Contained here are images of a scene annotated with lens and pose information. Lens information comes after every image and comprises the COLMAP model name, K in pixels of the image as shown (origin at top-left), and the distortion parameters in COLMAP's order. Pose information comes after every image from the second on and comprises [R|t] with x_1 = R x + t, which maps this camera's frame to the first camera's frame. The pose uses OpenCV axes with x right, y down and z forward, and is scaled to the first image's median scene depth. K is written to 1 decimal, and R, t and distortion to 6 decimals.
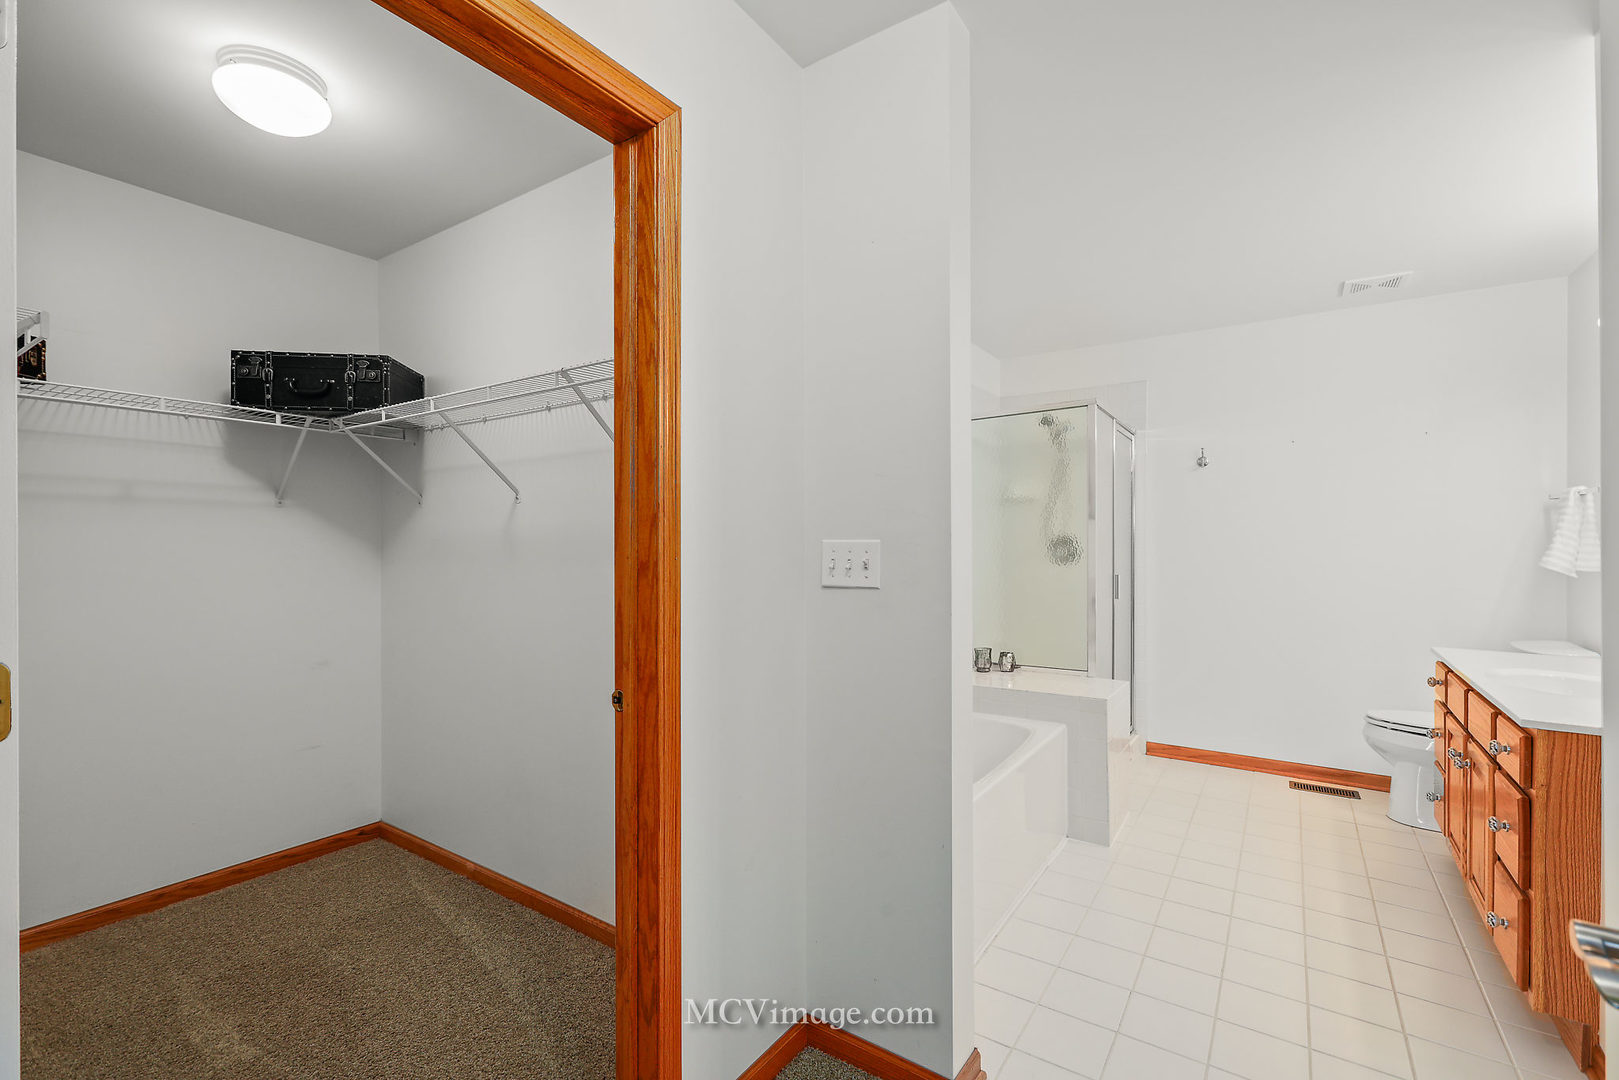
lens RADIAL K [[716.8, 0, 798.7], [0, 716.8, 545.4], [0, 0, 1]] dist [-0.002580, -0.000172]
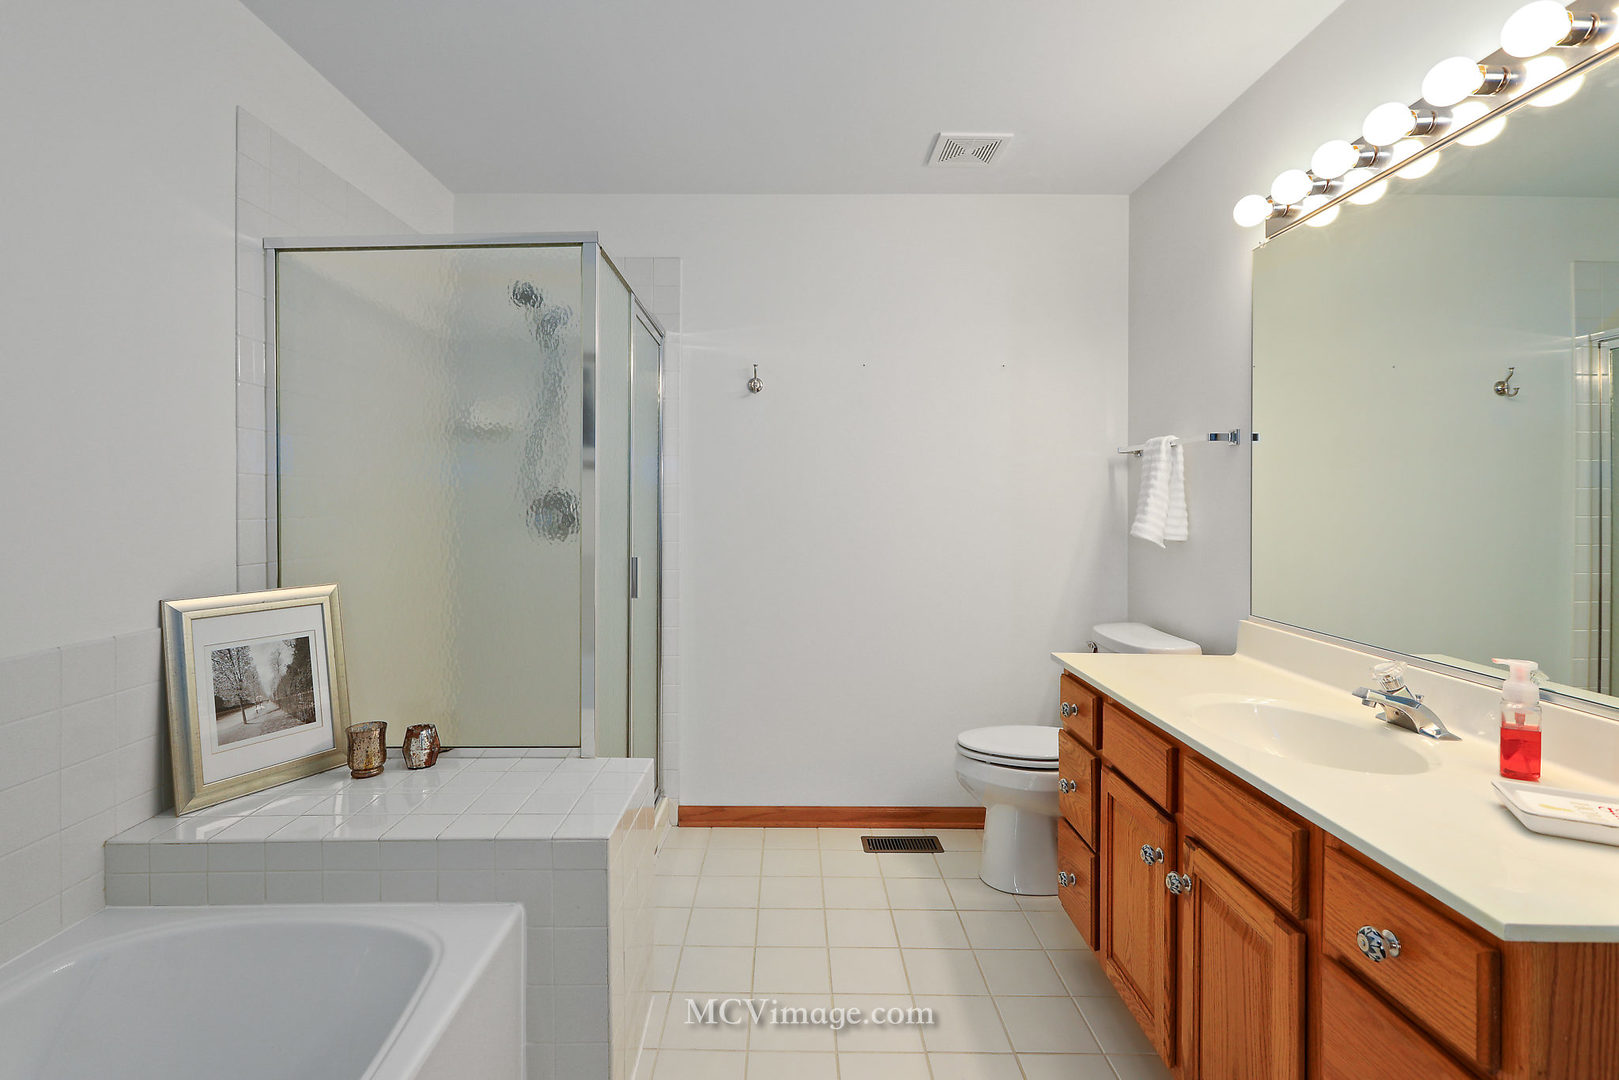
lens RADIAL K [[775.2, 0, 804.9], [0, 775.2, 501.7], [0, 0, 1]] dist [0.003334, 0.000229]
pose [[0.813326, 0.004053, 0.581794, 0.209252], [-0.001543, 0.999987, -0.004809, -0.002458], [-0.581806, 0.003013, 0.813322, 0.448026]]
